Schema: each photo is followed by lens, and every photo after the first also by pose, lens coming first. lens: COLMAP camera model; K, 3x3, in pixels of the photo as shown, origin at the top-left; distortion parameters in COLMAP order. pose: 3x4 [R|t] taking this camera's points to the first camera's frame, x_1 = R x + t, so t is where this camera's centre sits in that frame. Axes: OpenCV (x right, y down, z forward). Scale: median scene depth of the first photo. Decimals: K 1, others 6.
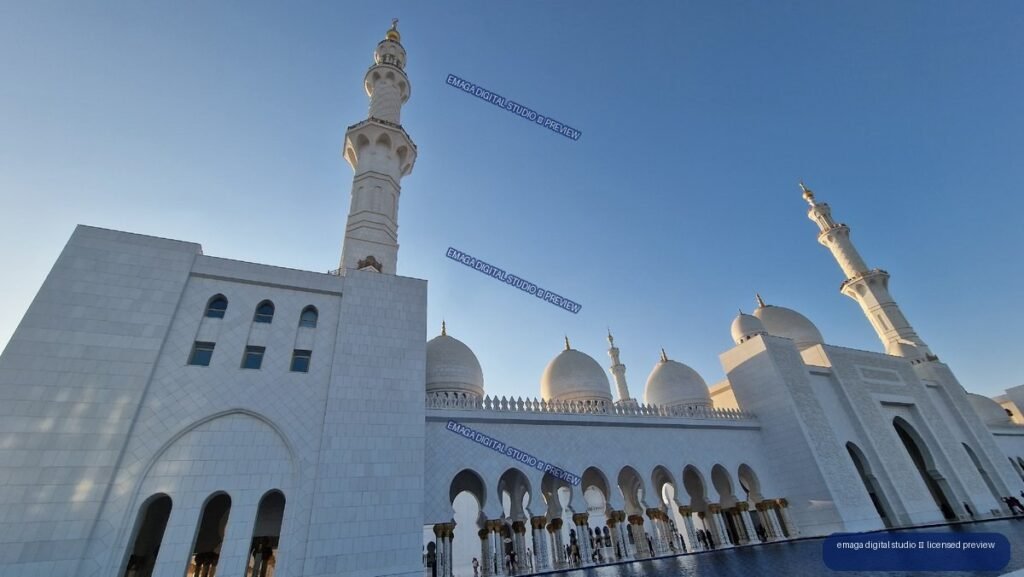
lens RADIAL K [[420.9, 0, 511.6], [0, 420.9, 289.4], [0, 0, 1]] dist [0.005589, -0.006307]
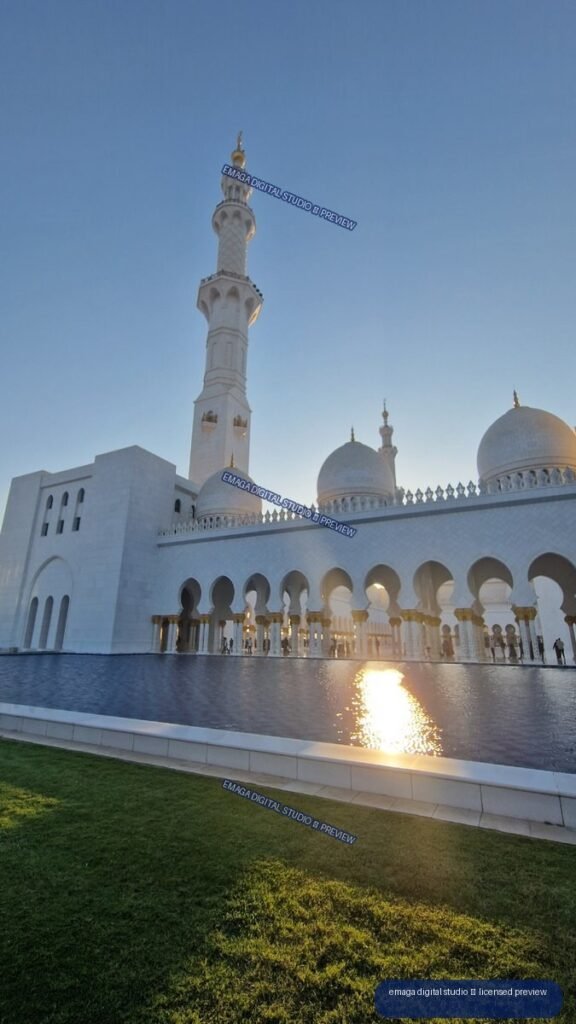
lens RADIAL K [[422.9, 0, 285.3], [0, 422.9, 512.0], [0, 0, 1]] dist [-0.002426, 0.000094]
pose [[0.608334, -0.132632, -0.782520, 0.689095], [0.362393, 0.923580, 0.125185, 0.111331], [0.706117, -0.359734, 0.609911, 0.297331]]
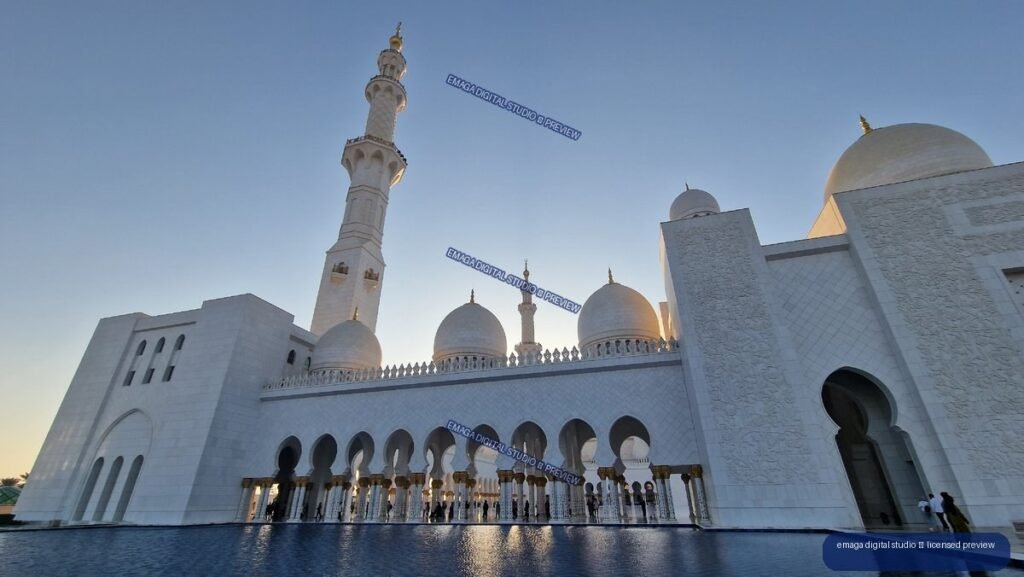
lens RADIAL K [[422.9, 0, 512.0], [0, 422.9, 288.5], [0, 0, 1]] dist [-0.002426, 0.000094]
pose [[0.745146, -0.221981, -0.628874, 0.764744], [0.301270, 0.953319, 0.020467, 0.113513], [0.594974, -0.204712, 0.777238, 0.314239]]
